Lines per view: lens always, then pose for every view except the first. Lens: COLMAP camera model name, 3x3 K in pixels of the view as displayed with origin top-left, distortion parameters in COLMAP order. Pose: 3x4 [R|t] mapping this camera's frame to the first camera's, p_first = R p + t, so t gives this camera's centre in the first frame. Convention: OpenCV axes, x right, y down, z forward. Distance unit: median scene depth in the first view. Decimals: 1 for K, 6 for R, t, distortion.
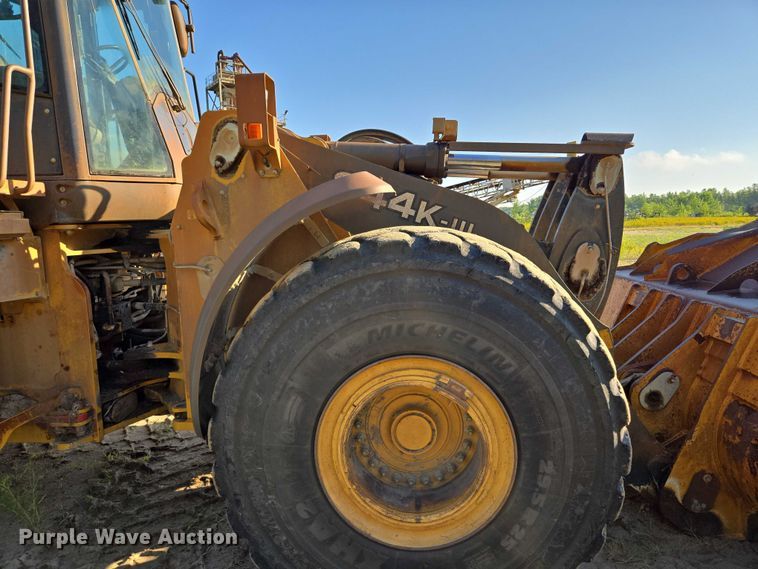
lens RADIAL K [[509.8, 0, 382.8], [0, 509.8, 281.4], [0, 0, 1]] dist [0.075184, -0.064536]
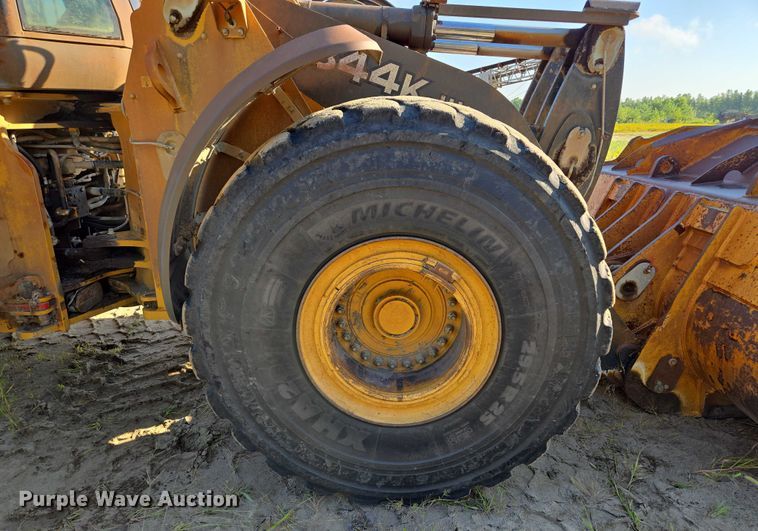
lens RADIAL K [[513.5, 0, 382.9], [0, 513.5, 283.1], [0, 0, 1]] dist [0.059999, -0.047730]
pose [[0.998110, 0.003417, 0.061352, -0.020053], [-0.014669, 0.982834, 0.183907, 0.037325], [-0.059670, -0.184460, 0.981027, 0.037070]]
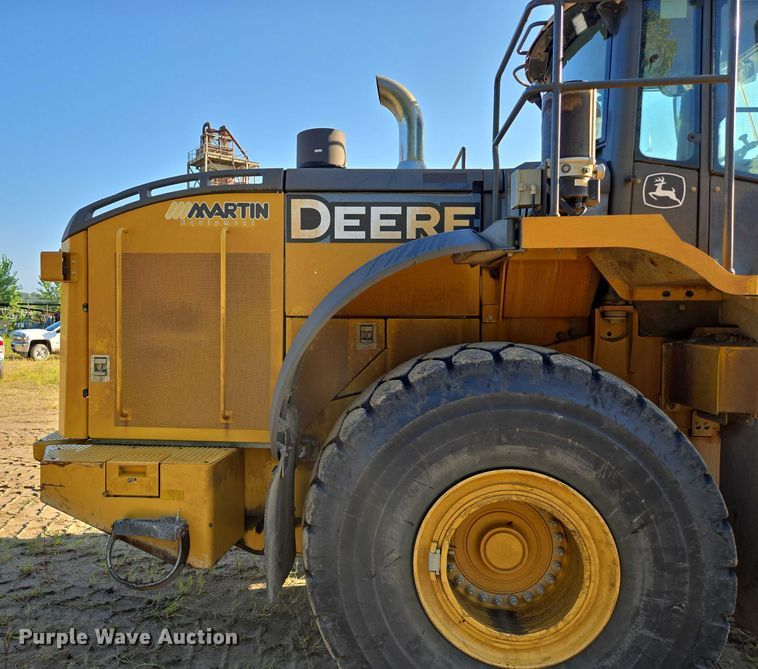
lens RADIAL K [[593.1, 0, 323.6], [0, 593.1, 335.4], [0, 0, 1]] dist [0.060656, -0.017112]
pose [[0.999312, 0.031146, -0.020137, -1.457841], [-0.032687, 0.996148, -0.081364, 0.013465], [0.017526, 0.081967, 0.996481, -0.069209]]
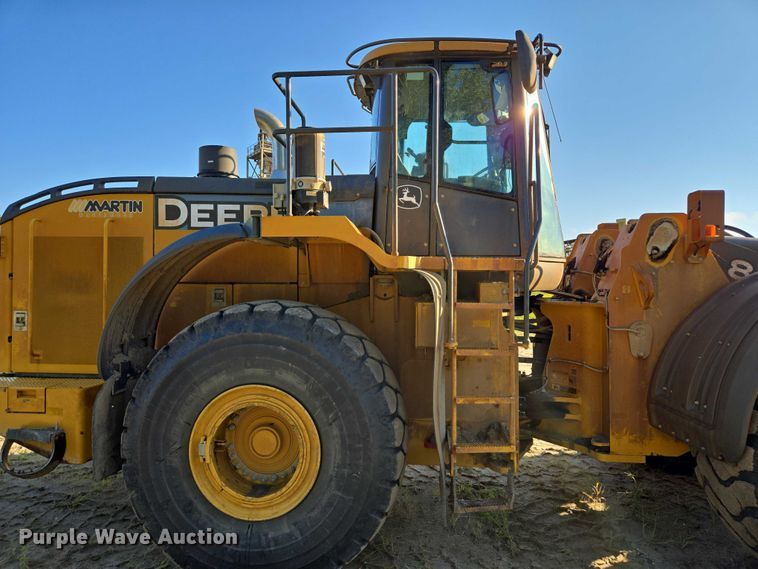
lens RADIAL K [[509.8, 0, 379.0], [0, 509.8, 283.8], [0, 0, 1]] dist [0.075184, -0.064536]
pose [[0.999349, 0.034121, -0.011715, -0.944803], [-0.035271, 0.992314, -0.118610, 0.032367], [0.007578, 0.118946, 0.992872, -0.293465]]
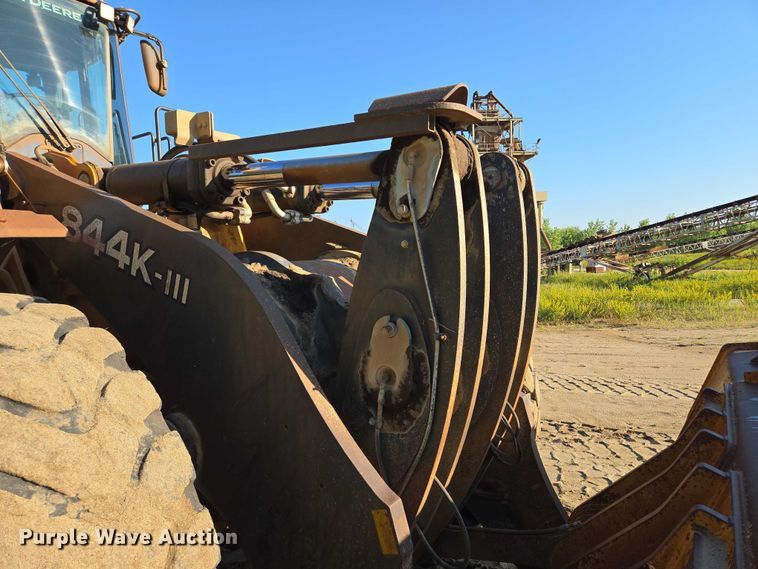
lens RADIAL K [[509.8, 0, 381.5], [0, 509.8, 284.8], [0, 0, 1]] dist [0.075184, -0.064536]
pose [[0.870621, 0.009468, -0.491863, 0.650728], [-0.036814, 0.998265, -0.045945, -0.084867], [0.490575, 0.058108, 0.869459, 0.583240]]
